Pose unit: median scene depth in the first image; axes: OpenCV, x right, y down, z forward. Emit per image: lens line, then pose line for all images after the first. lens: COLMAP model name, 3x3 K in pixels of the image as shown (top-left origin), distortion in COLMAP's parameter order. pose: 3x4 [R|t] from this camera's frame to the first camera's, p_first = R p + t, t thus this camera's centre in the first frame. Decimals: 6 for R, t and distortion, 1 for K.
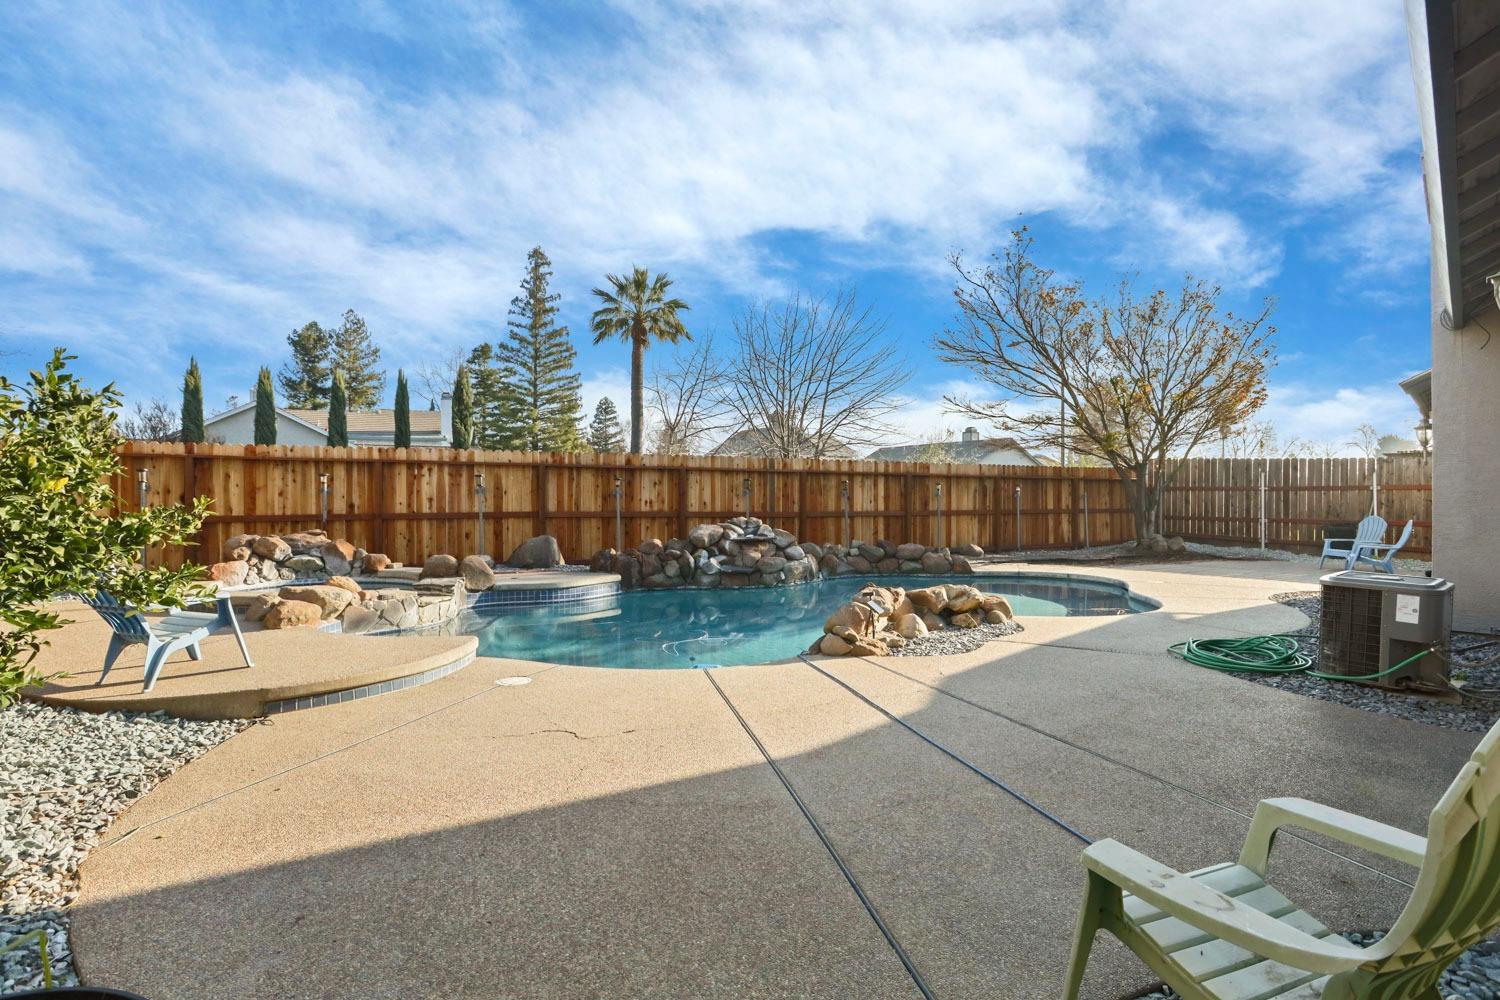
lens RADIAL K [[740.2, 0, 742.7], [0, 740.2, 494.0], [0, 0, 1]] dist [-0.071586, 0.038695]
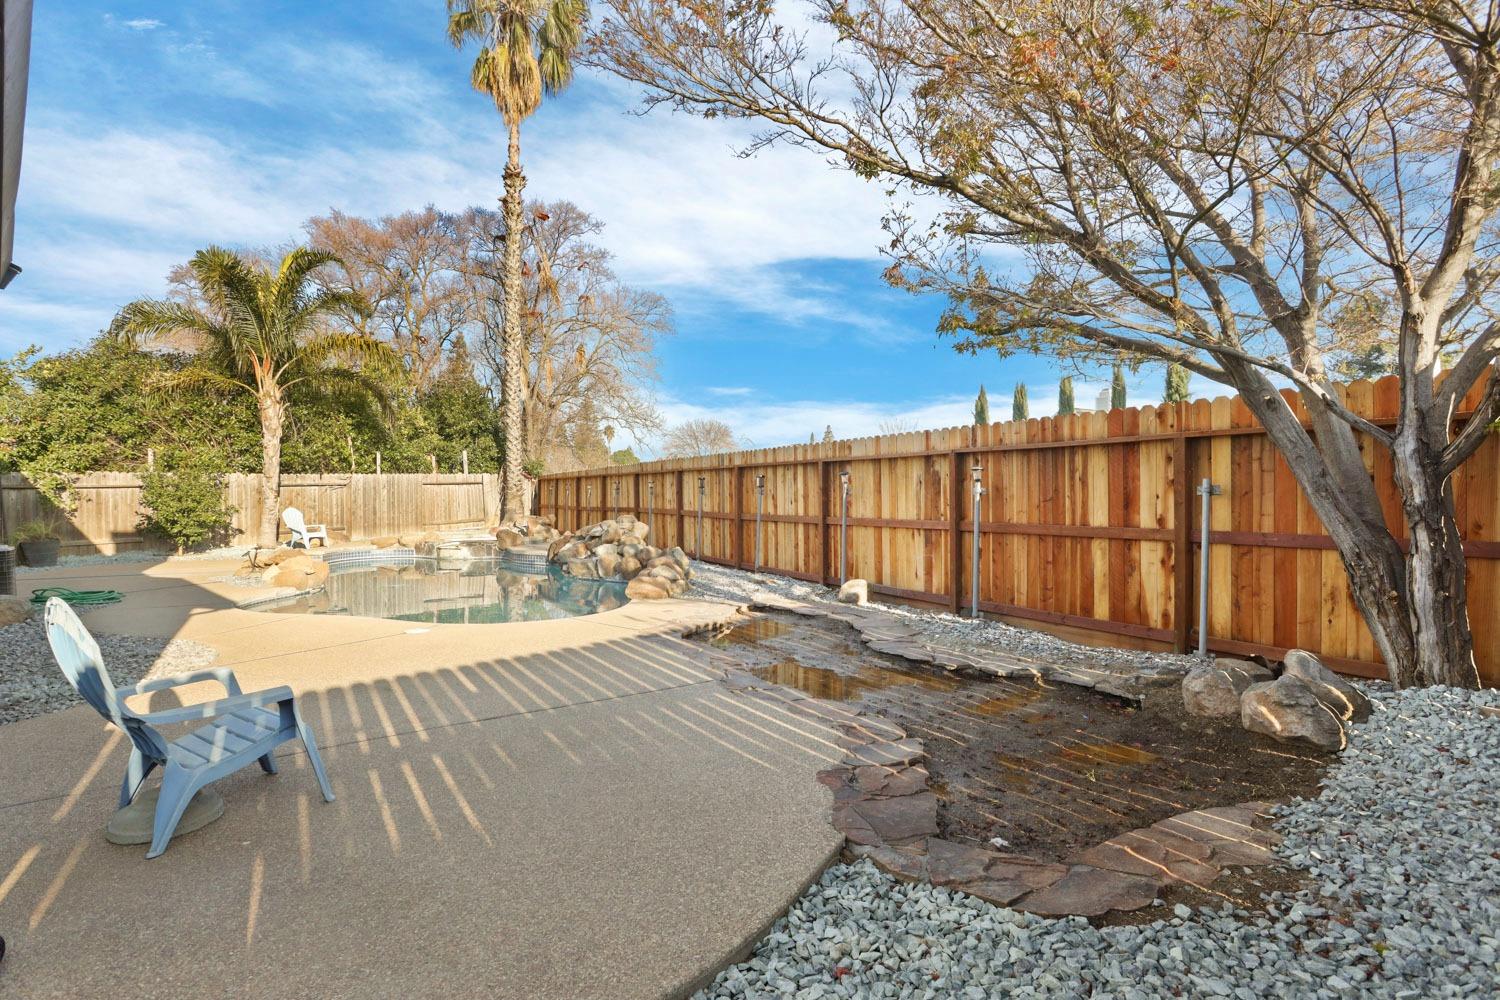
lens RADIAL K [[740.2, 0, 742.7], [0, 740.2, 494.0], [0, 0, 1]] dist [-0.071586, 0.038695]
pose [[0.074972, -0.004488, -0.997176, 0.882772], [0.007261, 0.999966, -0.003954, 0.004961], [0.997159, -0.006944, 0.075002, 0.896713]]
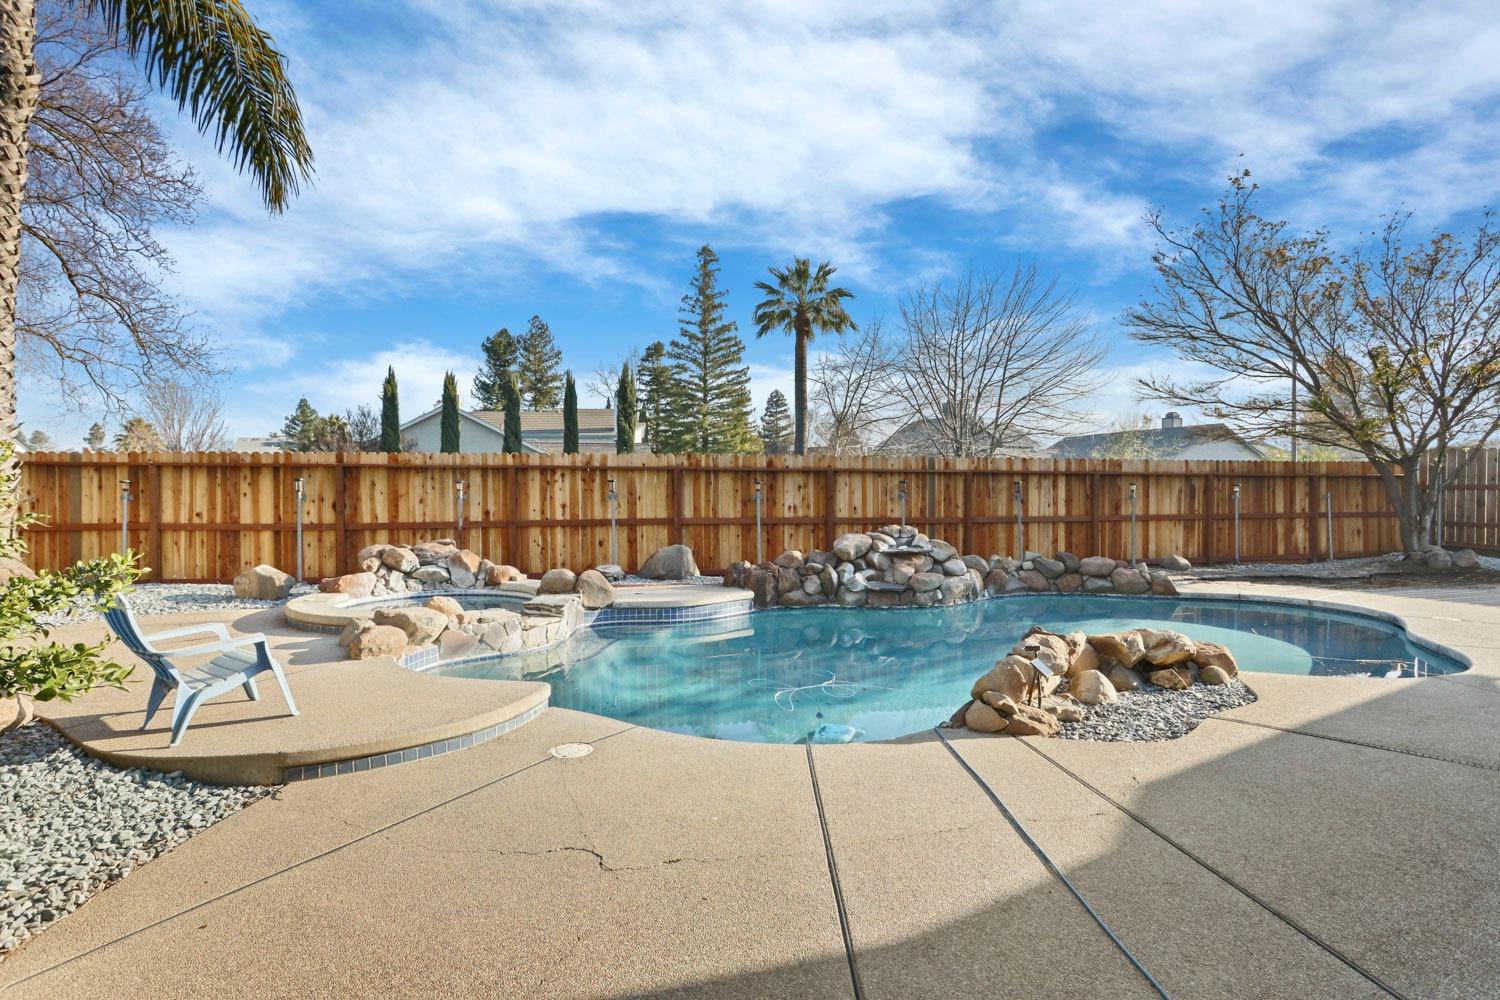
lens RADIAL K [[740.2, 0, 742.7], [0, 740.2, 494.0], [0, 0, 1]] dist [-0.071586, 0.038695]
pose [[0.972876, -0.000991, -0.231324, 0.021843], [0.003728, 0.999928, 0.011395, -0.014017], [0.231296, -0.011948, 0.972810, 0.080578]]
